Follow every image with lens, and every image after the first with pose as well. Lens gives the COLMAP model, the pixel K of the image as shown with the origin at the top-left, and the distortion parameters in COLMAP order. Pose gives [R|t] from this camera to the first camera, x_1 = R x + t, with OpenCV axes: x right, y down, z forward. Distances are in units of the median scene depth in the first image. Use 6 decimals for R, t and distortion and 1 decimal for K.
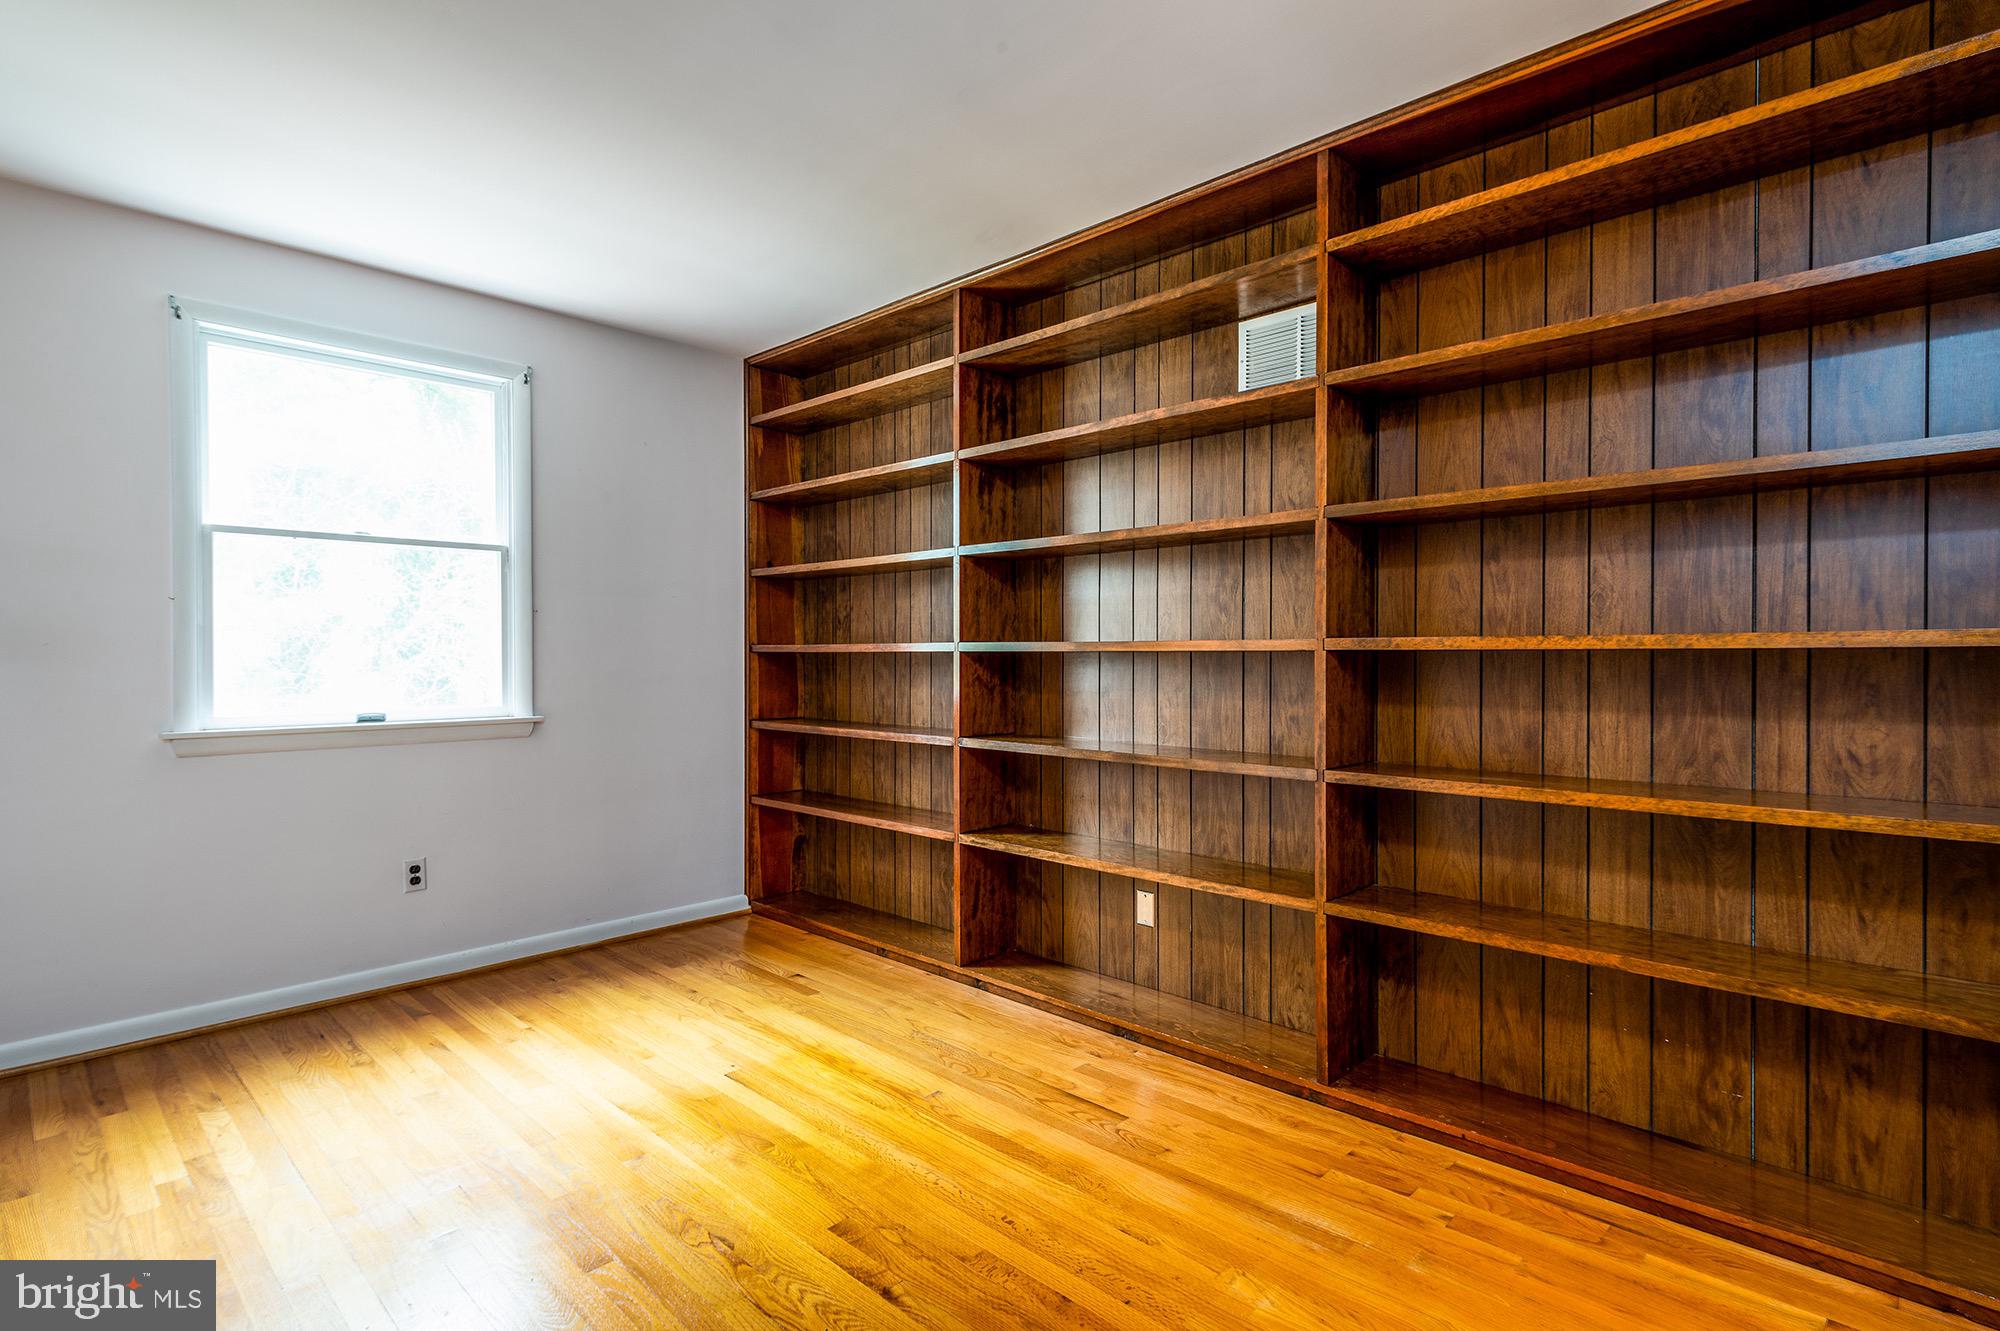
lens RADIAL K [[996.4, 0, 998.6], [0, 996.4, 659.1], [0, 0, 1]] dist [0.013483, -0.000308]
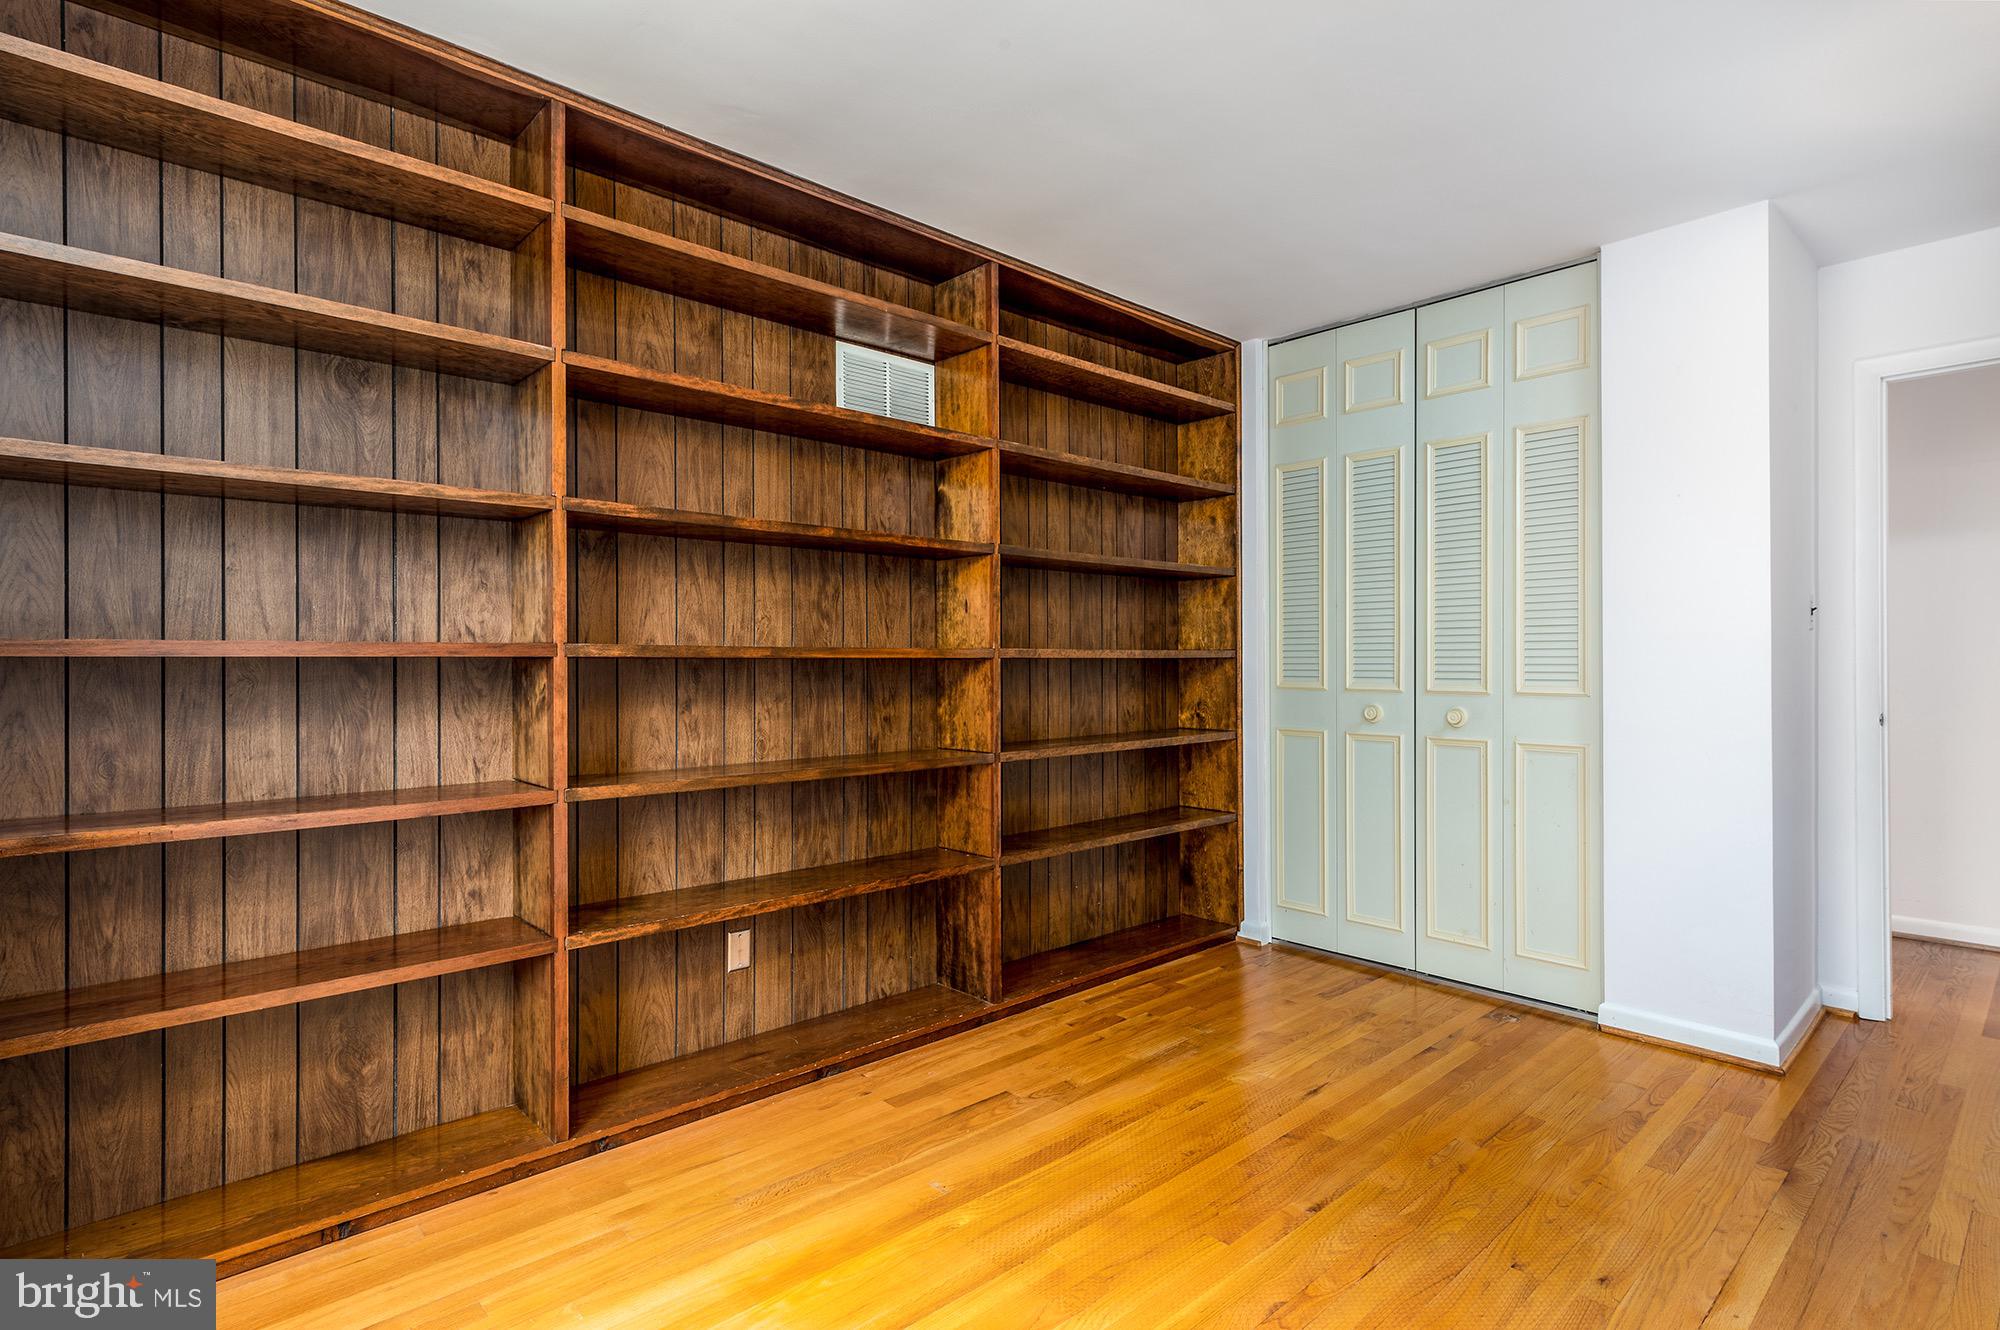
lens RADIAL K [[996.4, 0, 998.6], [0, 996.4, 658.6], [0, 0, 1]] dist [0.013483, -0.000308]
pose [[0.054170, 0.001558, 0.998531, -0.774099], [0.004973, 0.999986, -0.001830, -0.005151], [-0.998519, 0.005065, 0.054162, 0.773840]]
